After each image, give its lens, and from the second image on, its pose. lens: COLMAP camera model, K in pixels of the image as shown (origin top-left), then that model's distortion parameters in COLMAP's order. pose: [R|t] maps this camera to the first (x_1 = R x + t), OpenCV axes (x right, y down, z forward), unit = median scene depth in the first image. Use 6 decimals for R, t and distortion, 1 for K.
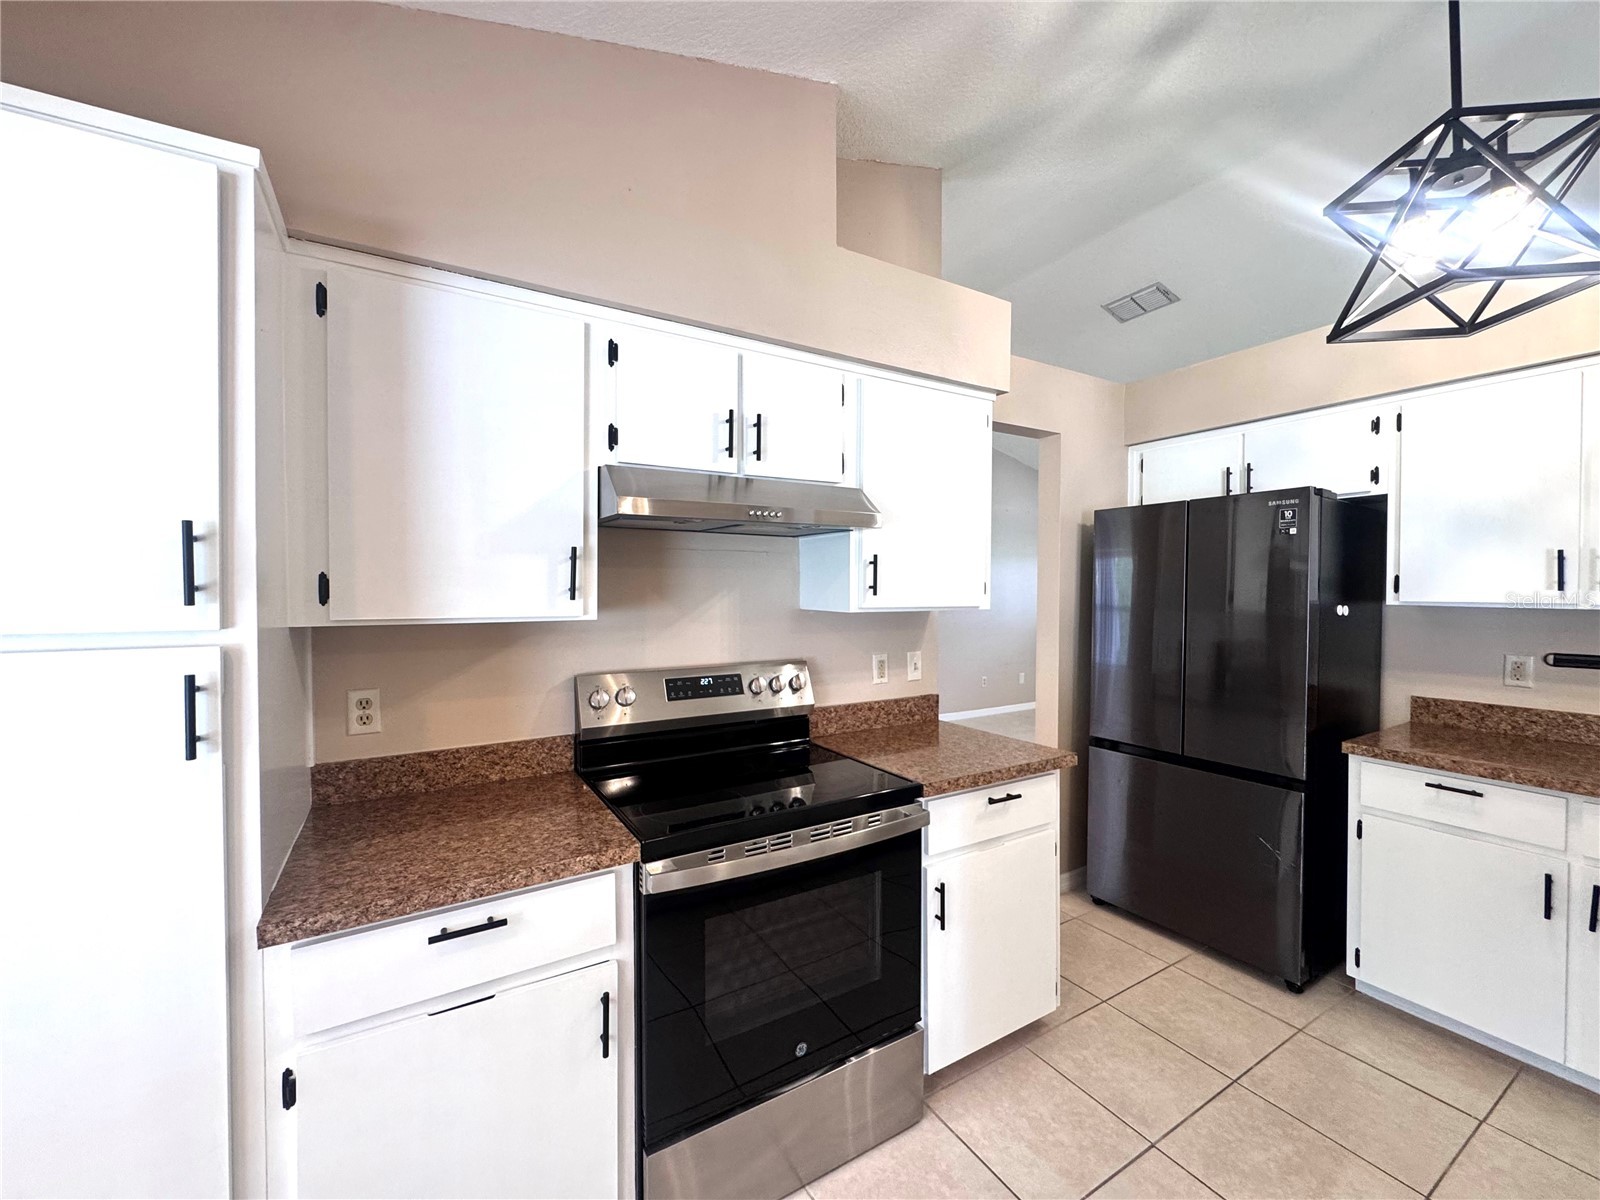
lens RADIAL K [[640.6, 0, 800.9], [0, 640.6, 600.0], [0, 0, 1]] dist [-0.005455, 0.001334]
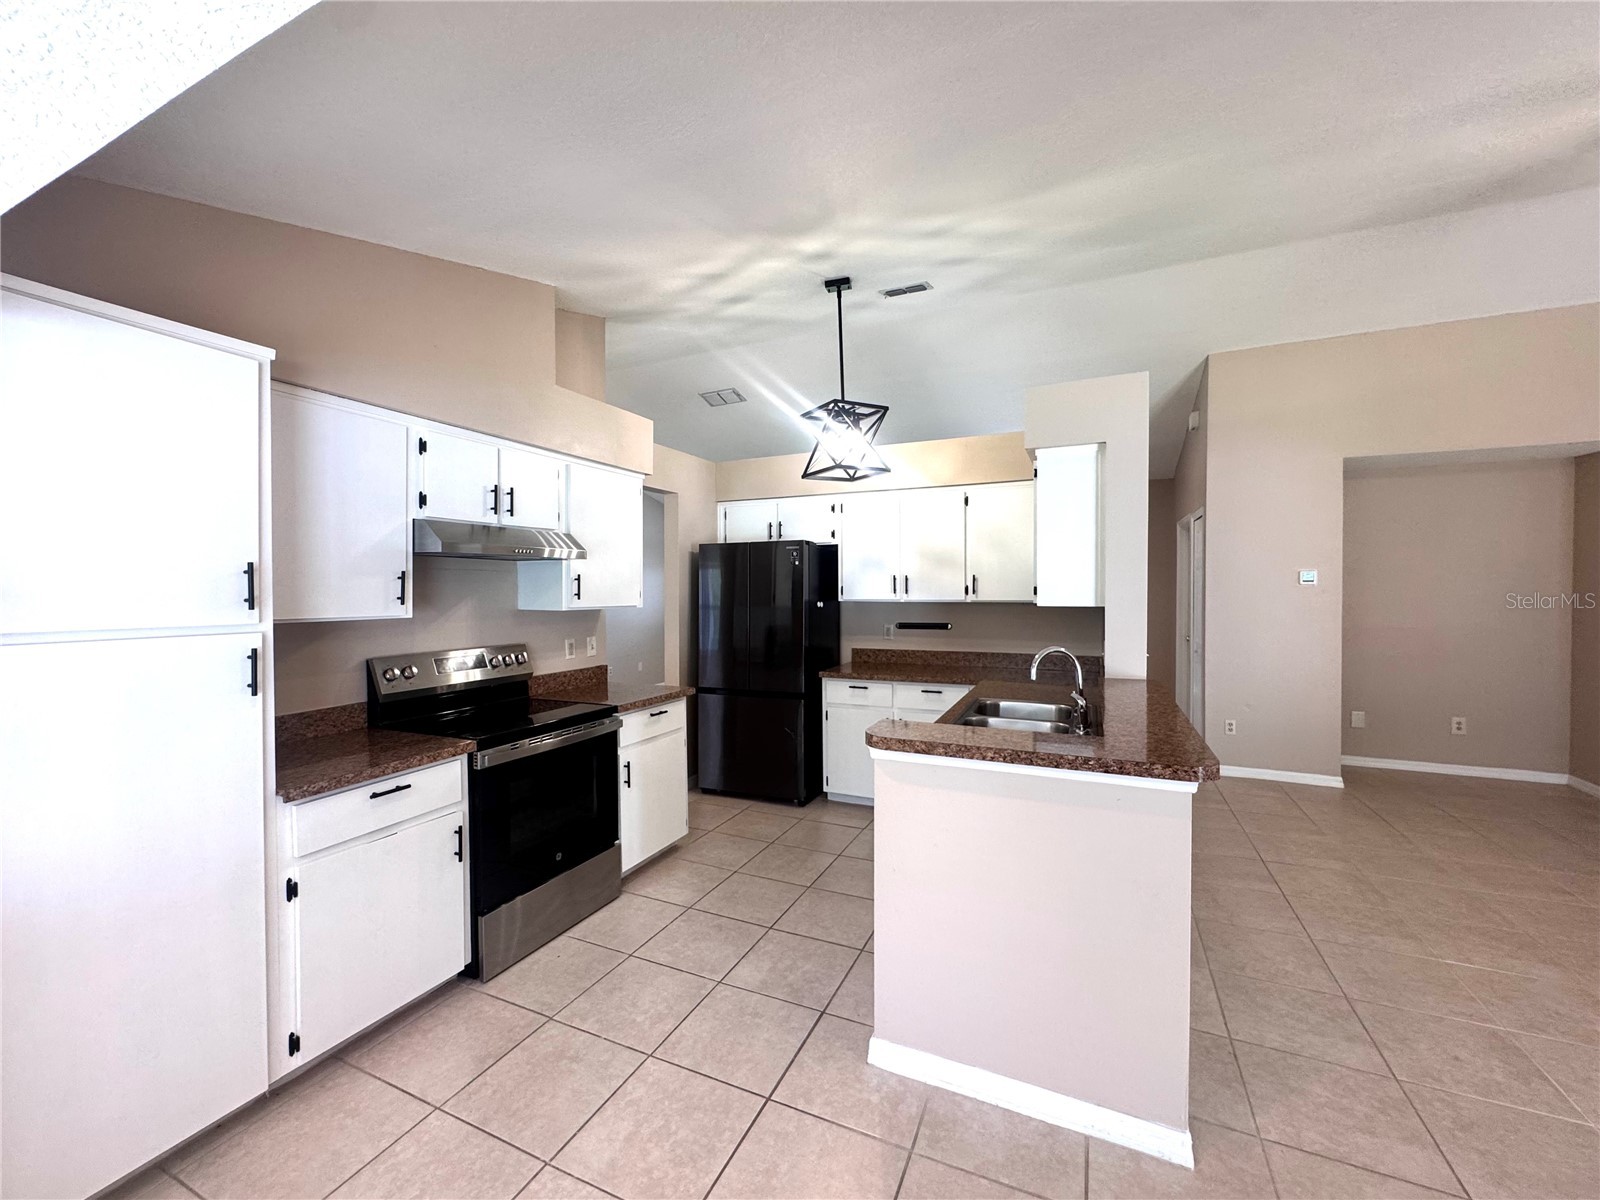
lens RADIAL K [[640.6, 0, 799.7], [0, 640.6, 599.4], [0, 0, 1]] dist [-0.005455, 0.001334]
pose [[0.824561, -0.012691, 0.565631, -0.345120], [0.016184, 0.999868, -0.001159, 0.003433], [-0.565542, 0.010110, 0.824658, -0.658606]]
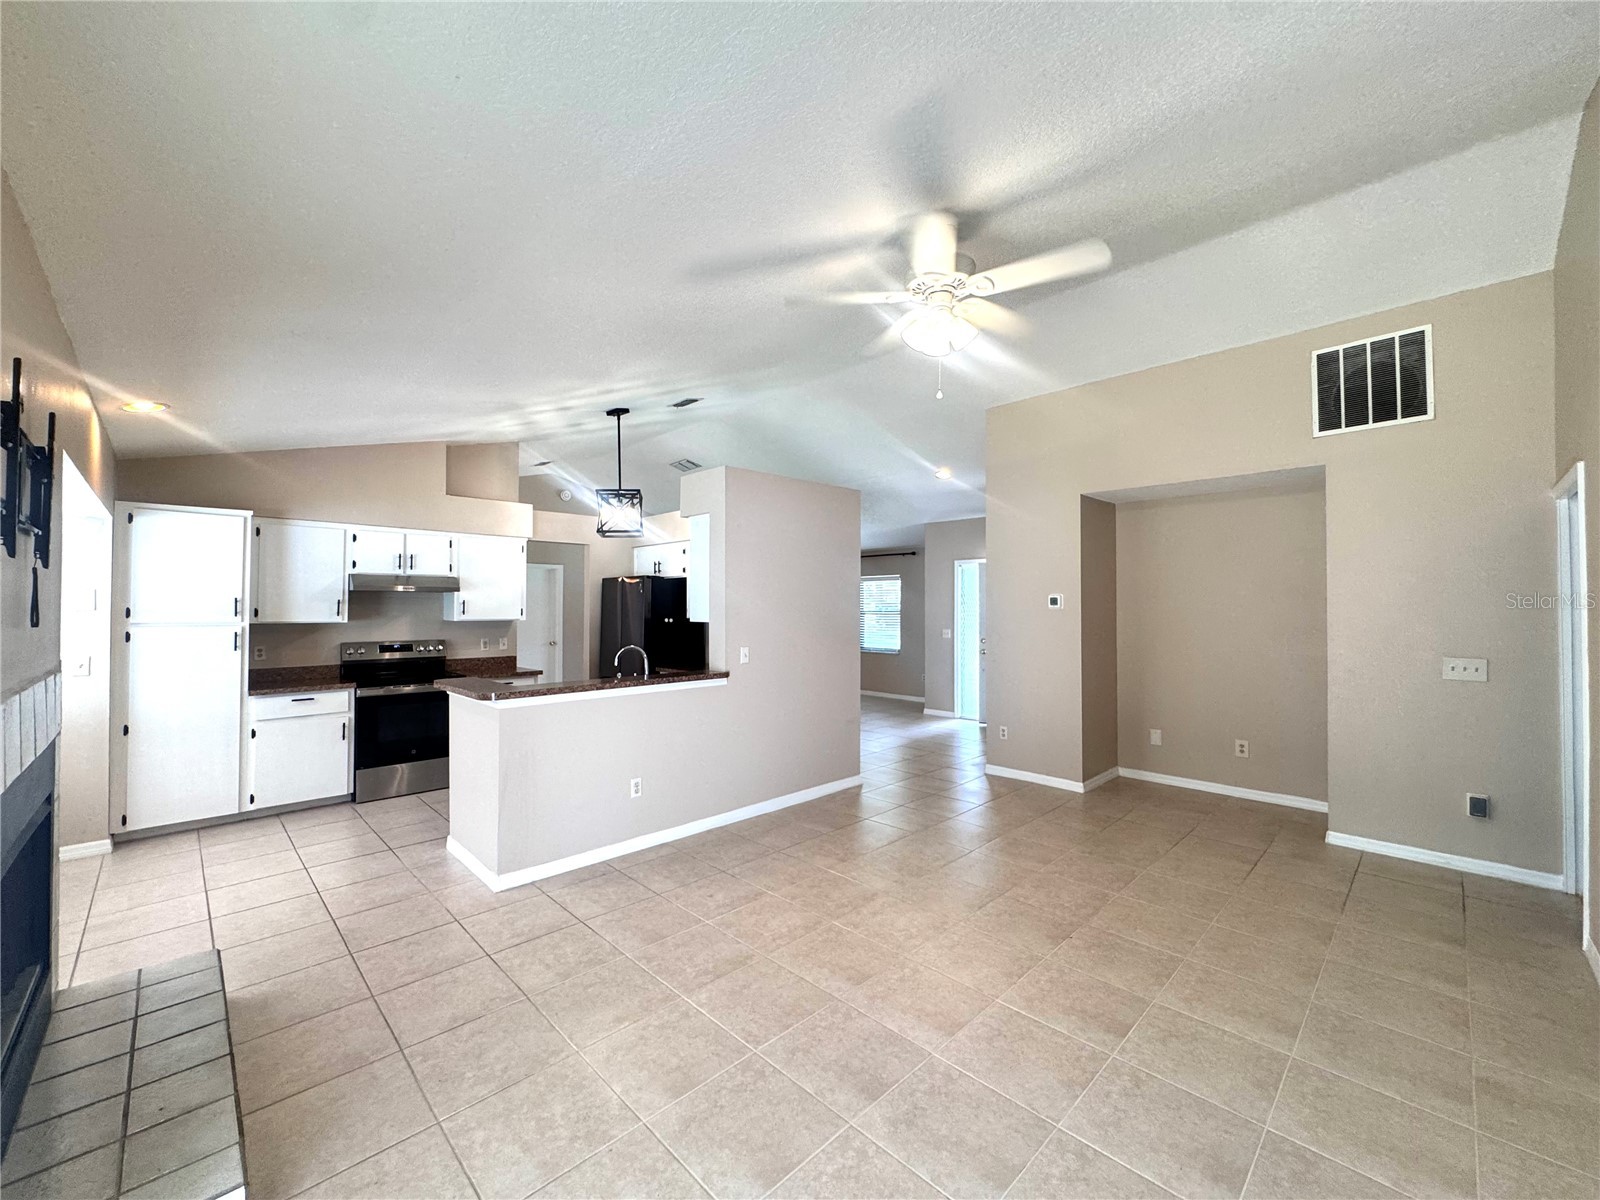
lens RADIAL K [[640.6, 0, 800.2], [0, 640.6, 599.8], [0, 0, 1]] dist [-0.005455, 0.001334]
pose [[0.971559, 0.004131, 0.236761, 0.900460], [0.004135, 0.999399, -0.034407, 0.030191], [-0.236761, 0.034408, 0.970958, -2.112415]]
